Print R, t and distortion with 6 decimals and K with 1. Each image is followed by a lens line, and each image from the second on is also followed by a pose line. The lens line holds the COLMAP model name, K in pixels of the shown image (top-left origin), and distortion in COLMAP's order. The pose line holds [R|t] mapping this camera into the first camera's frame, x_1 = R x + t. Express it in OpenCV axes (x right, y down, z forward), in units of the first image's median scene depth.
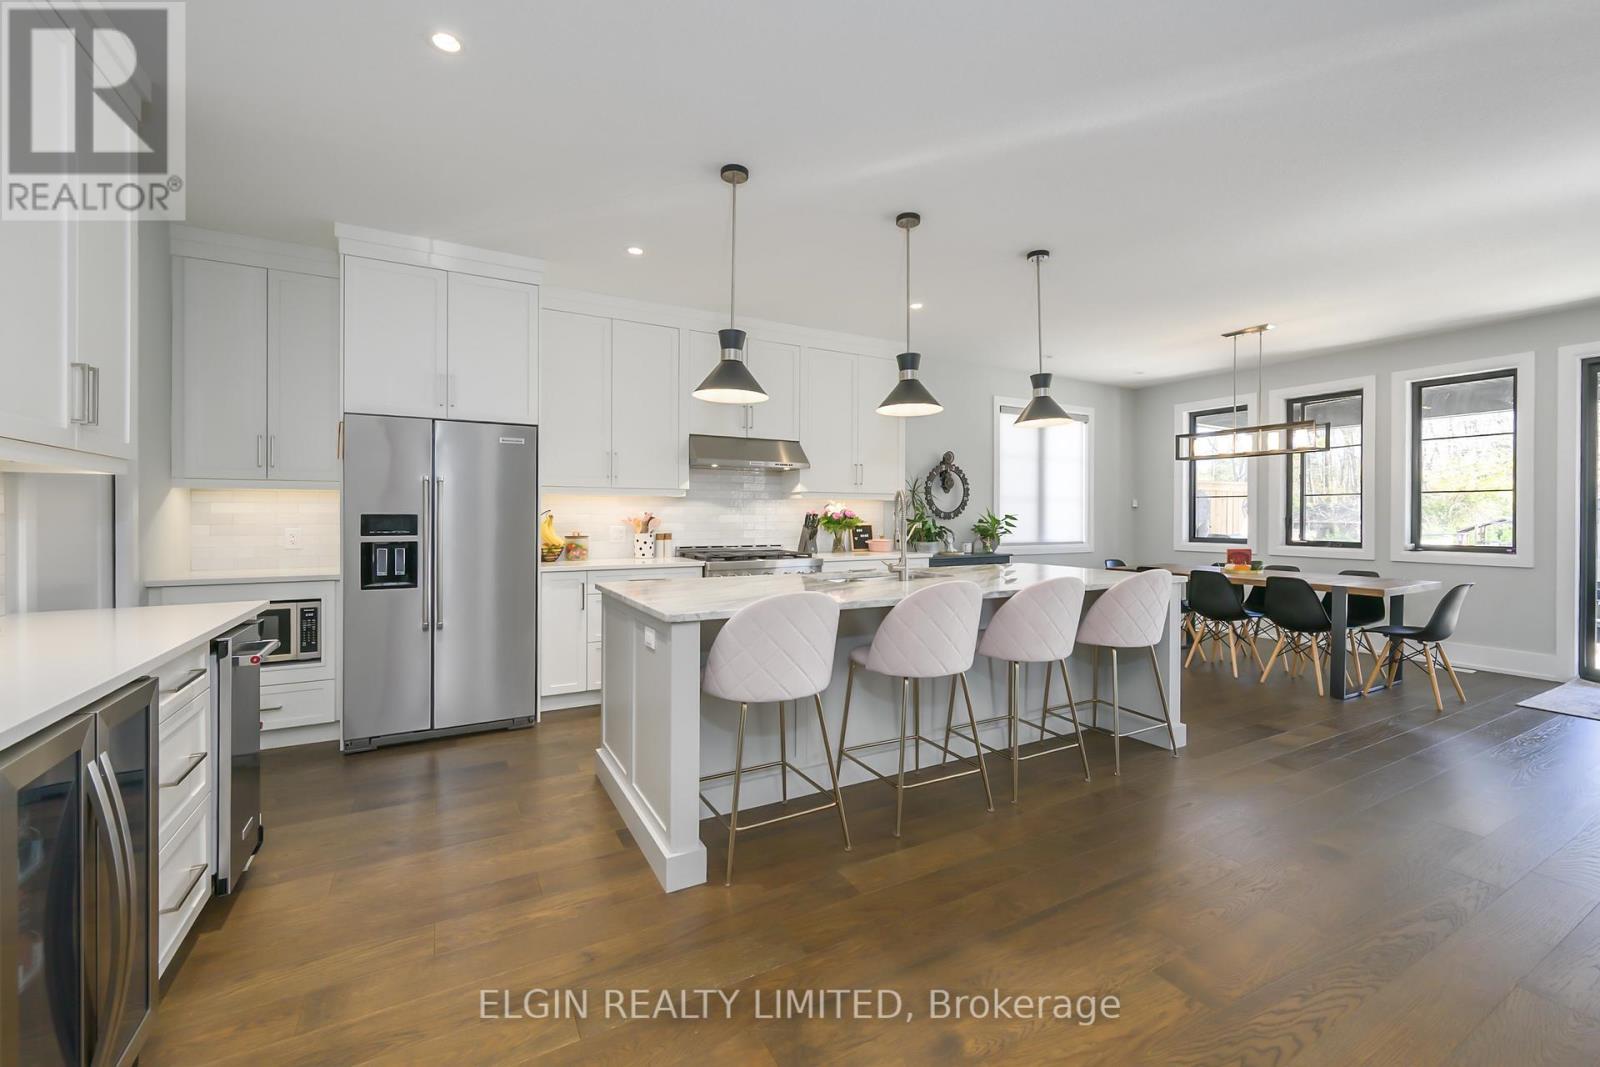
lens RADIAL K [[644.5, 0, 801.1], [0, 644.5, 521.1], [0, 0, 1]] dist [-0.001954, 0.001628]
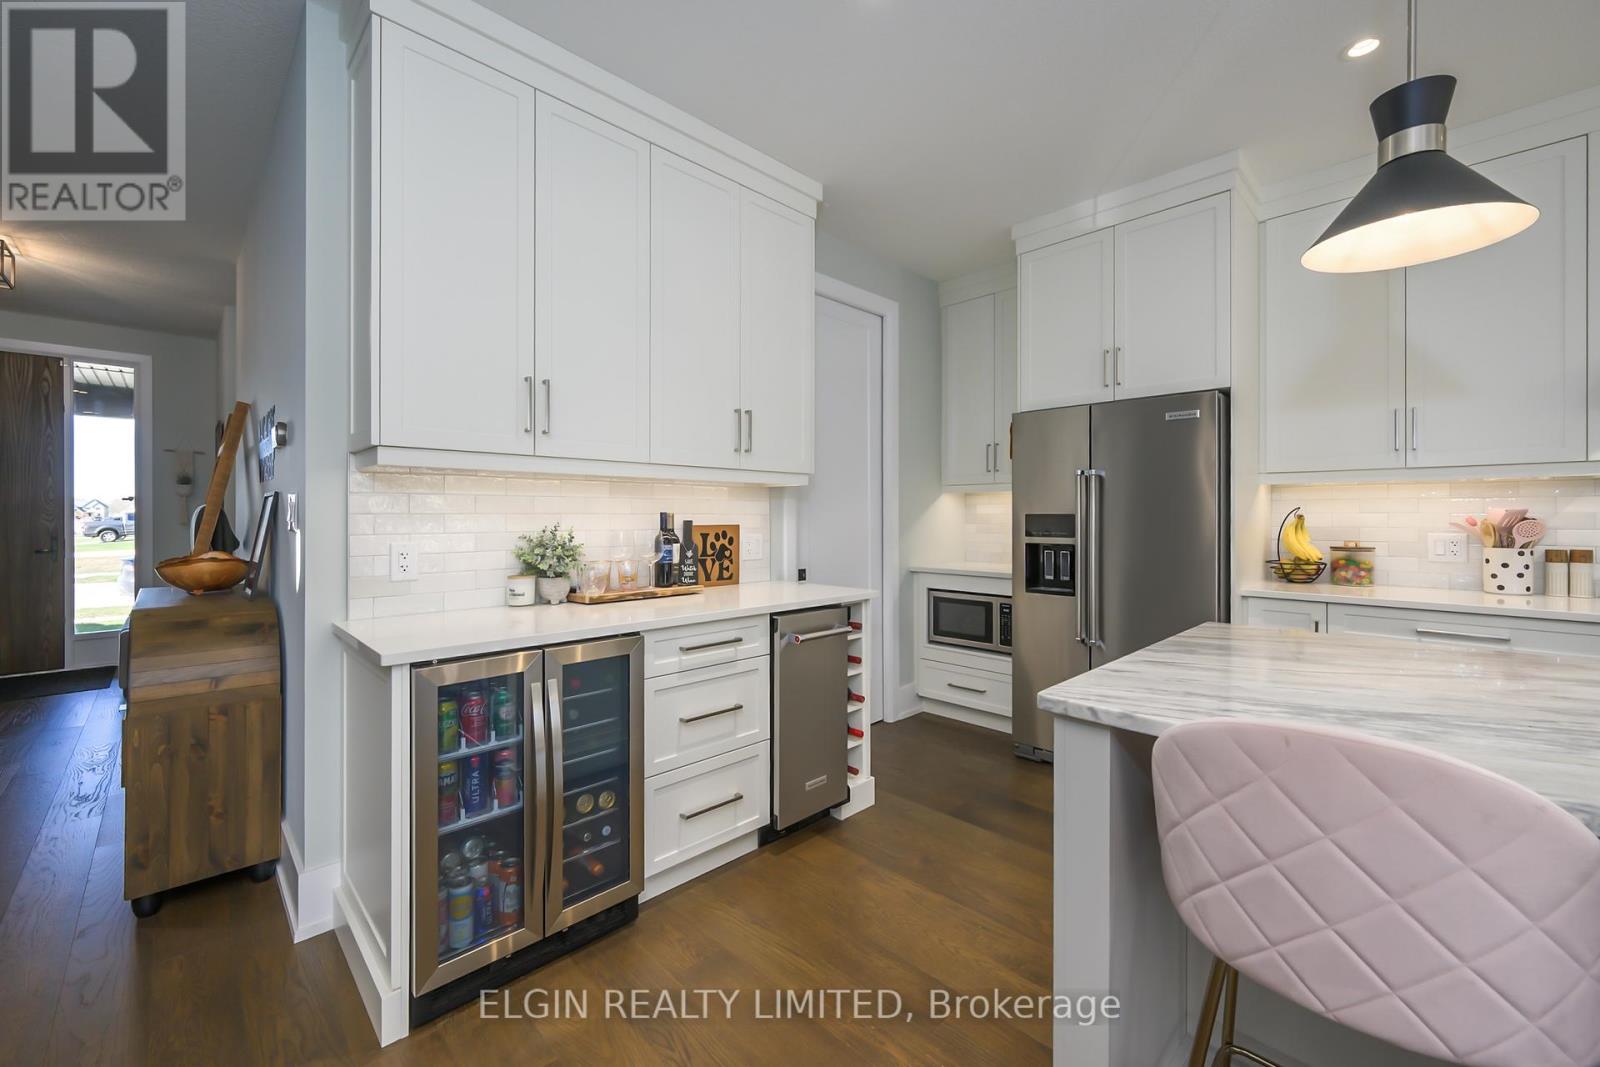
lens RADIAL K [[644.5, 0, 805.5], [0, 644.5, 516.5], [0, 0, 1]] dist [-0.001954, 0.001628]
pose [[0.277167, -0.001552, -0.960821, 0.108951], [-0.008719, 0.999953, -0.004131, -0.000180], [0.960782, 0.009522, 0.277140, 0.274264]]
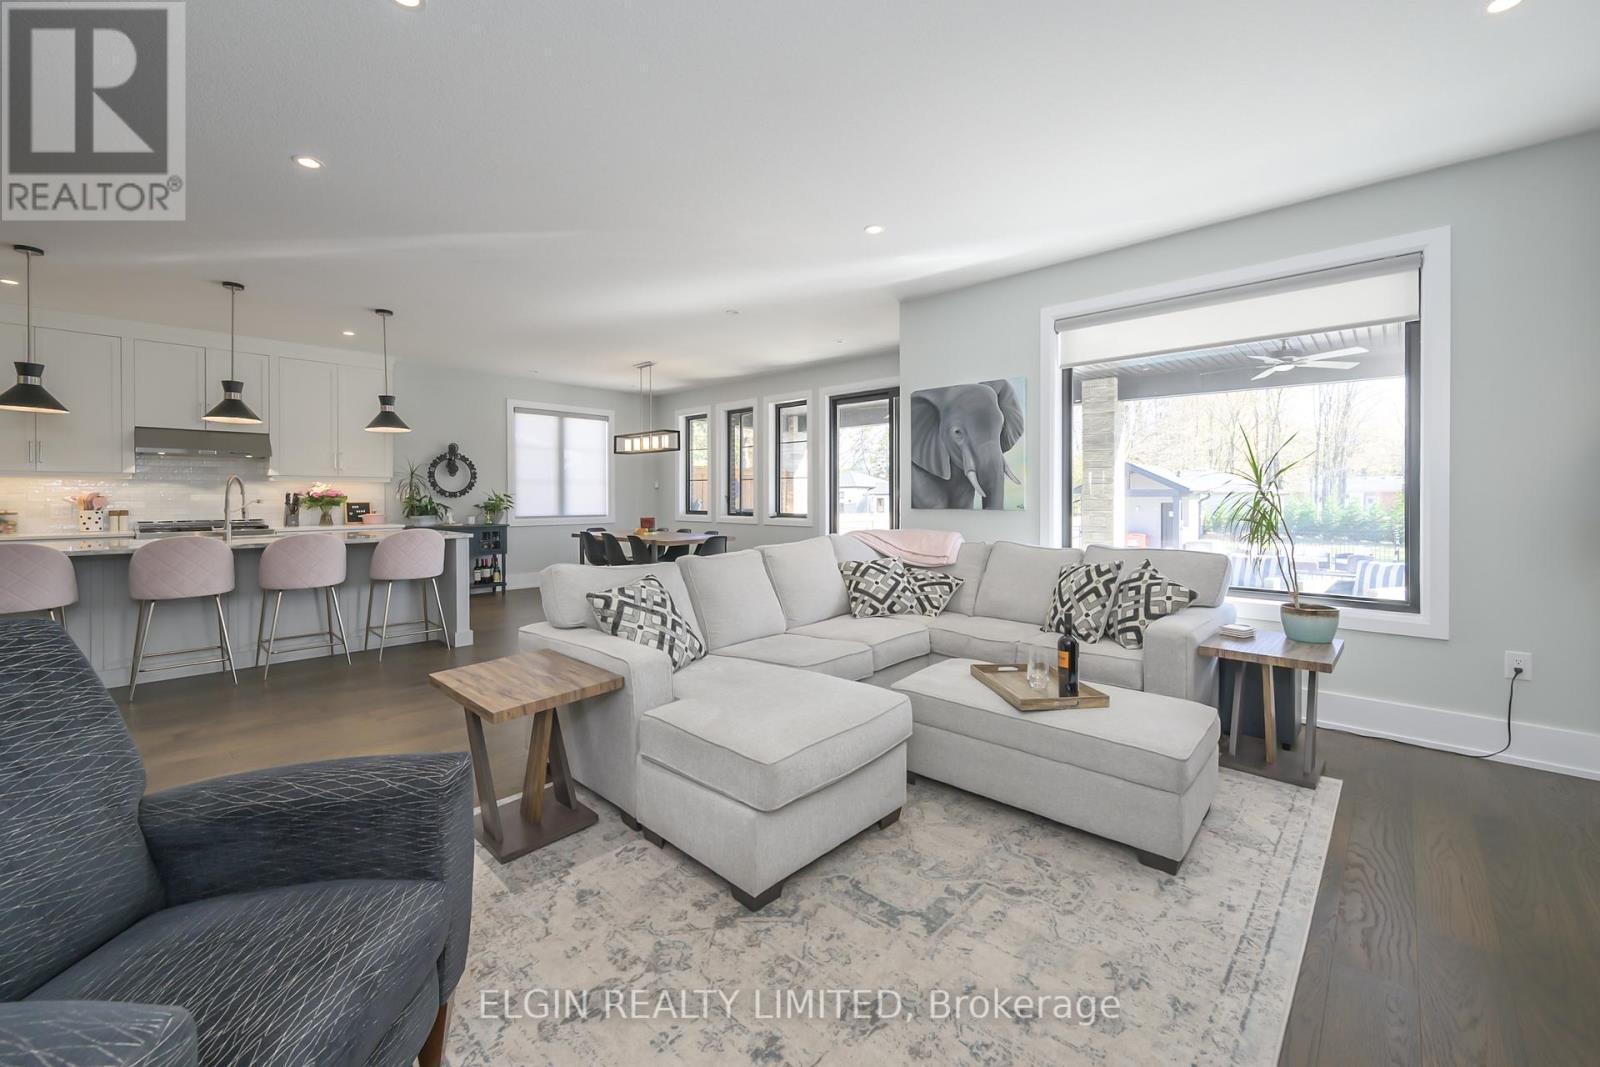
lens RADIAL K [[644.5, 0, 802.6], [0, 644.5, 502.9], [0, 0, 1]] dist [-0.001954, 0.001628]
pose [[0.951044, -0.006294, 0.308990, 0.598387], [0.005336, 0.999978, 0.003944, 0.007701], [-0.309009, -0.002102, 0.951057, -0.487405]]
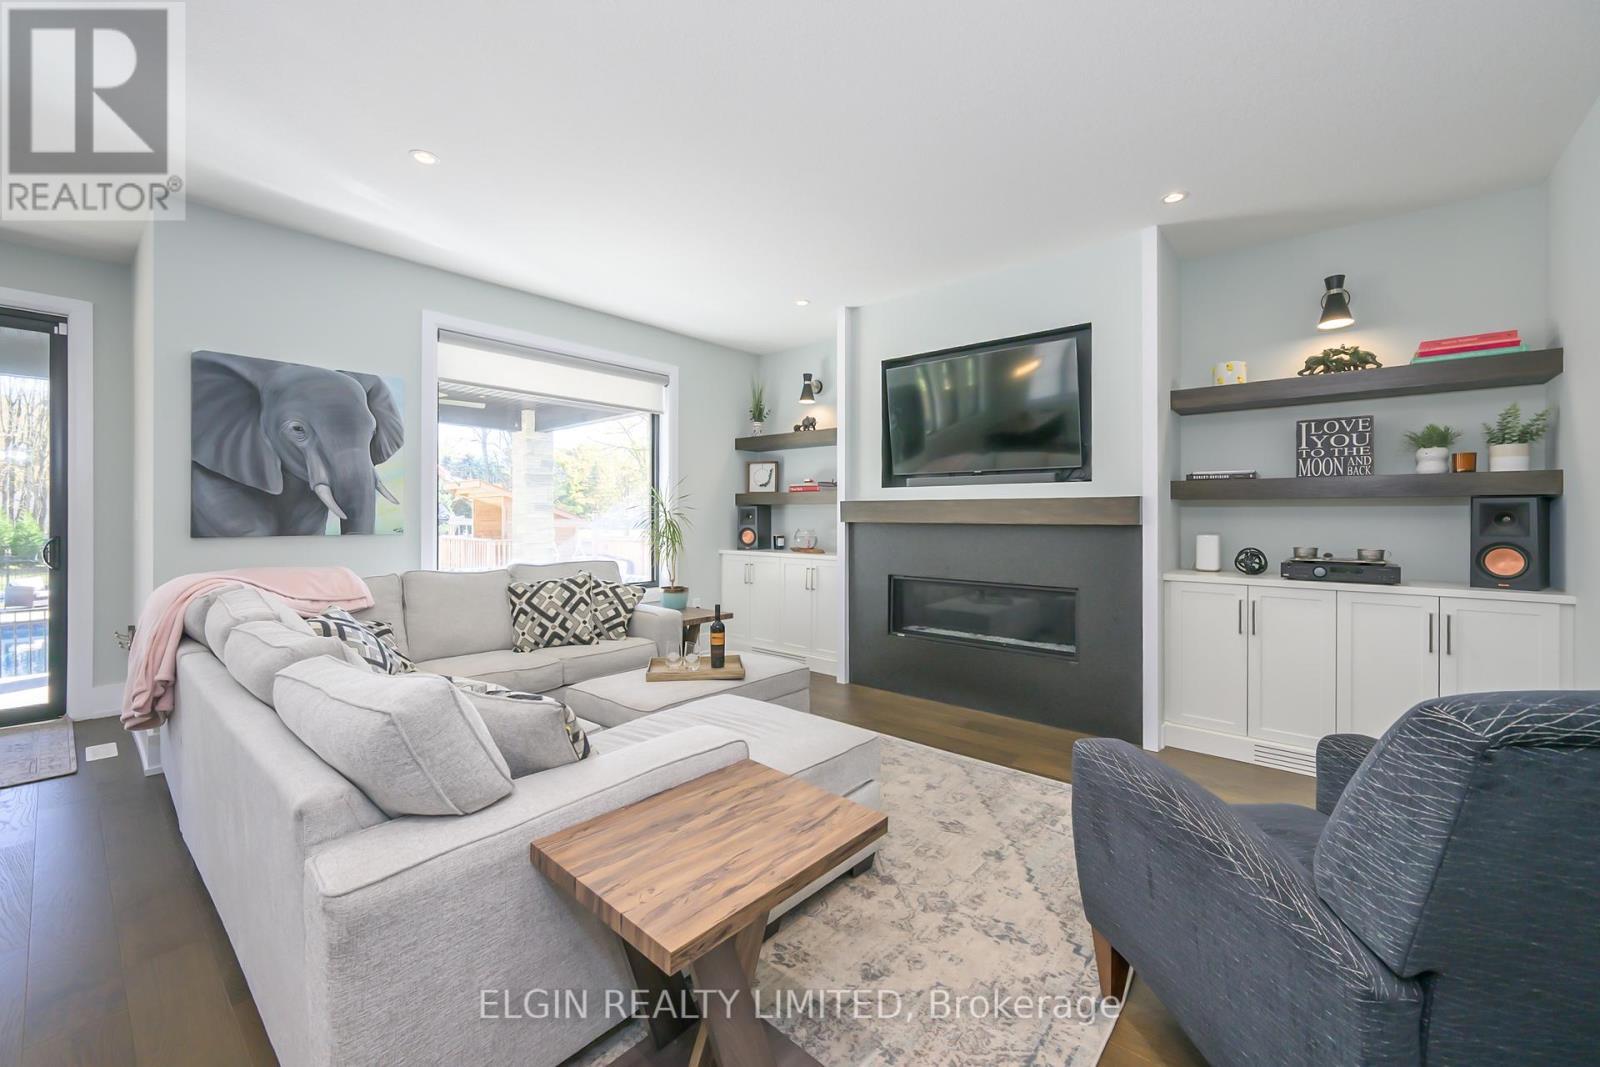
lens RADIAL K [[644.5, 0, 803.2], [0, 644.5, 517.2], [0, 0, 1]] dist [-0.001954, 0.001628]
pose [[-0.358059, -0.002687, 0.933695, 0.284408], [0.005324, 0.999974, 0.004919, 0.001500], [-0.933684, 0.006732, -0.358035, 0.081493]]
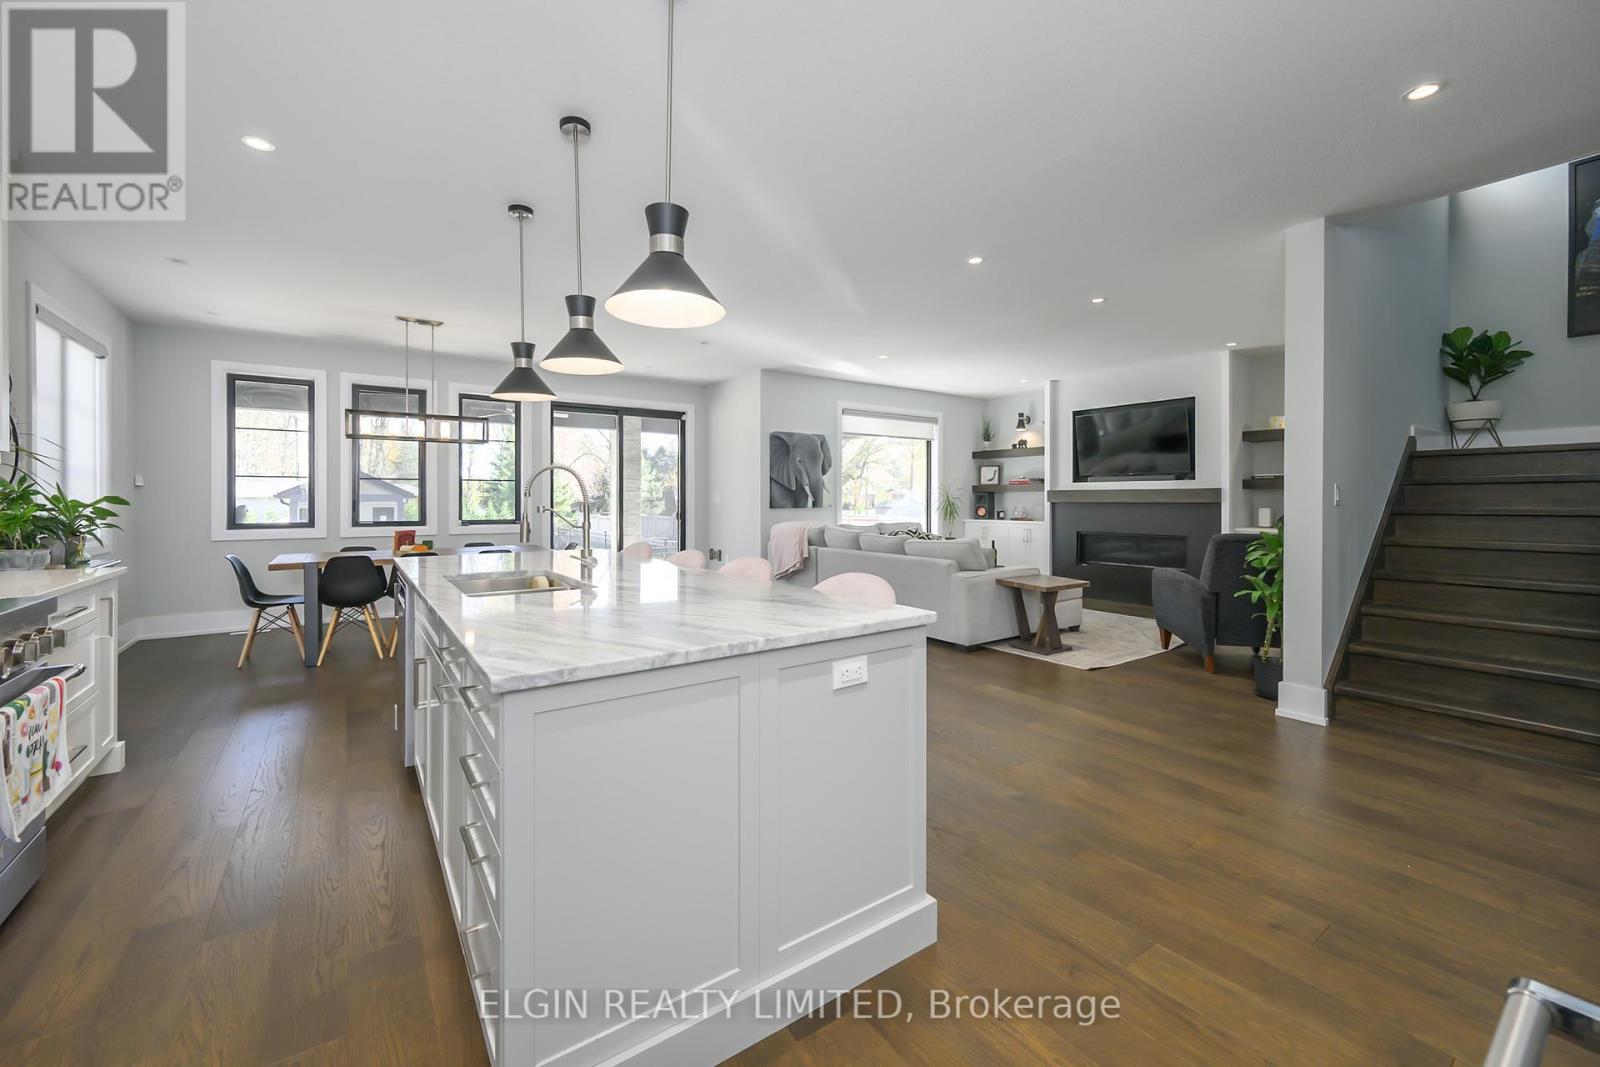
lens RADIAL K [[644.5, 0, 780.1], [0, 644.5, 503.3], [0, 0, 1]] dist [-0.001954, 0.001628]
pose [[-0.096358, -0.005453, 0.995332, -0.431218], [0.008780, 0.999941, 0.006329, 0.000286], [-0.995308, 0.009349, -0.096304, 0.530260]]
